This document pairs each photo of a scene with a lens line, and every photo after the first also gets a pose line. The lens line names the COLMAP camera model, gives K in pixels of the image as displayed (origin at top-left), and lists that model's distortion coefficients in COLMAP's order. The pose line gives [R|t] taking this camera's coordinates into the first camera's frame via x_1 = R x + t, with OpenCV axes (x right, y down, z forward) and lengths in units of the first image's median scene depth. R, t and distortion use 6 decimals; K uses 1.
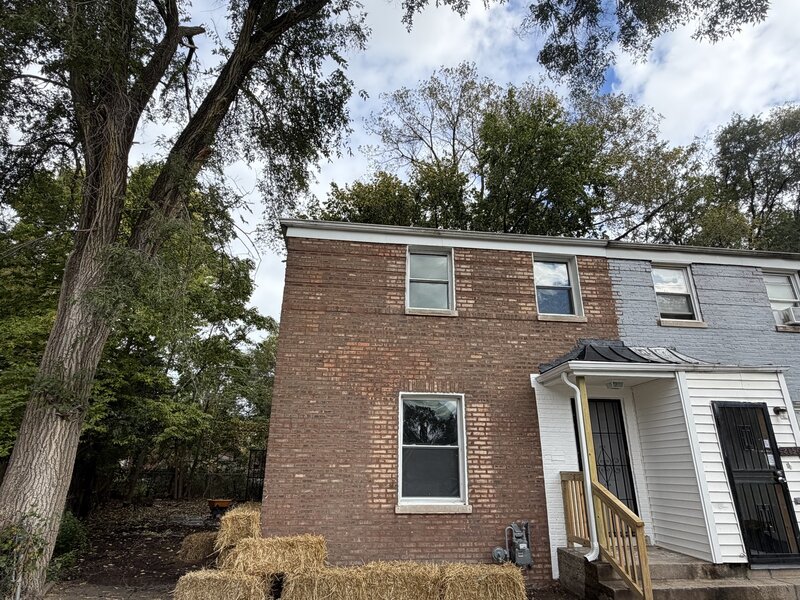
lens RADIAL K [[471.8, 0, 404.7], [0, 471.8, 297.2], [0, 0, 1]] dist [0.000462, -0.000101]
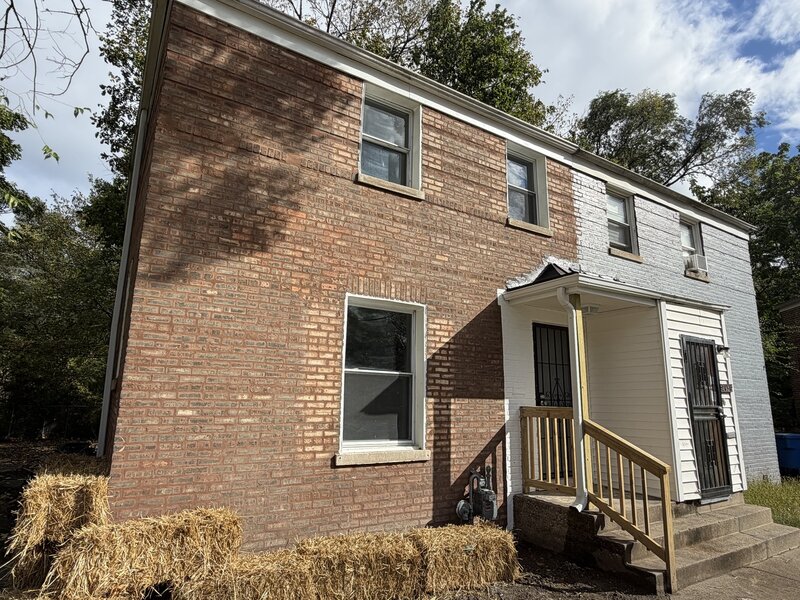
lens RADIAL K [[471.8, 0, 397.2], [0, 471.8, 304.9], [0, 0, 1]] dist [0.000462, -0.000101]
pose [[0.904041, 0.093103, 0.417184, -0.231620], [-0.154300, 0.981264, 0.115382, 0.133969], [-0.398625, -0.168682, 0.901468, 0.375151]]
